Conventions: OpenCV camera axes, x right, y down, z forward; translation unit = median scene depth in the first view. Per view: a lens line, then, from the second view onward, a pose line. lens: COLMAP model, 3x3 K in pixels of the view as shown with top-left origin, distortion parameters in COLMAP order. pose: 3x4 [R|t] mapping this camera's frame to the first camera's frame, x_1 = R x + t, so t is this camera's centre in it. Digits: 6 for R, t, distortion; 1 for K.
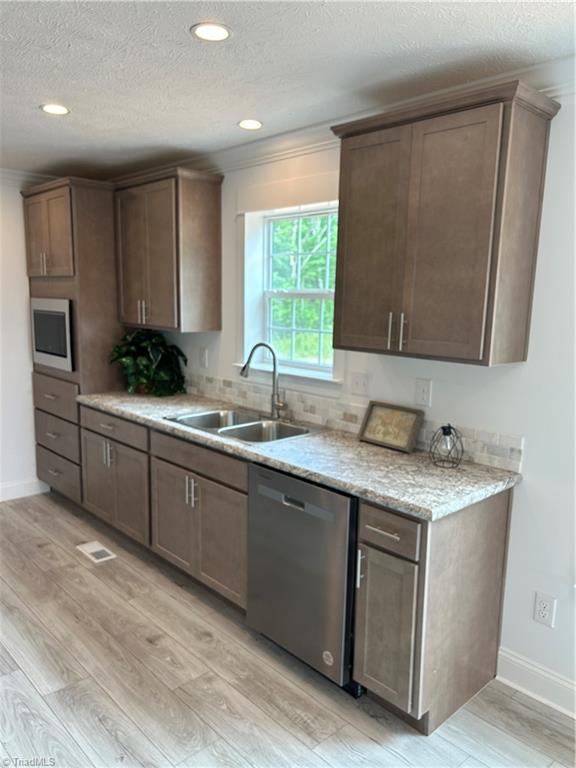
lens RADIAL K [[583.9, 0, 269.6], [0, 583.9, 384.6], [0, 0, 1]] dist [0.007630, 0.001505]
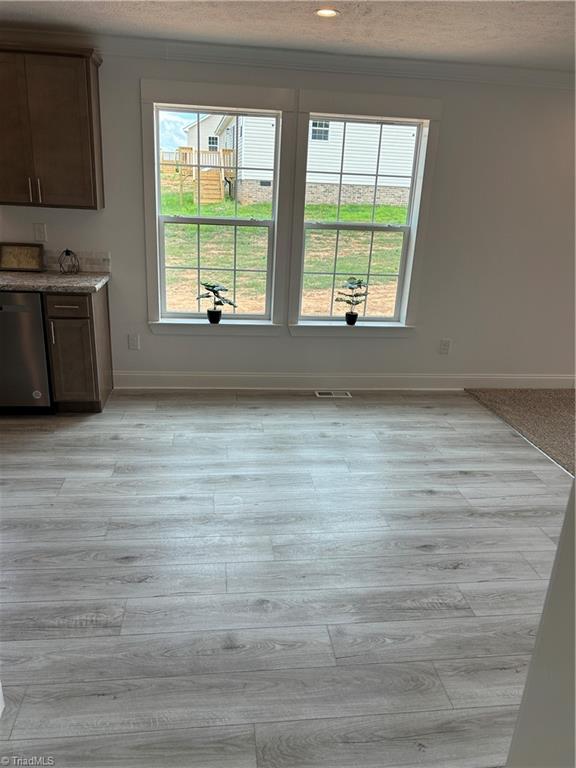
lens RADIAL K [[578.2, 0, 288.0], [0, 578.2, 384.0], [0, 0, 1]] dist [0.063528, -0.094944]
pose [[0.585040, -0.260741, 0.767947, -0.759833], [0.088586, 0.961788, 0.259069, 0.067164], [-0.806151, -0.083537, 0.585783, -0.564205]]
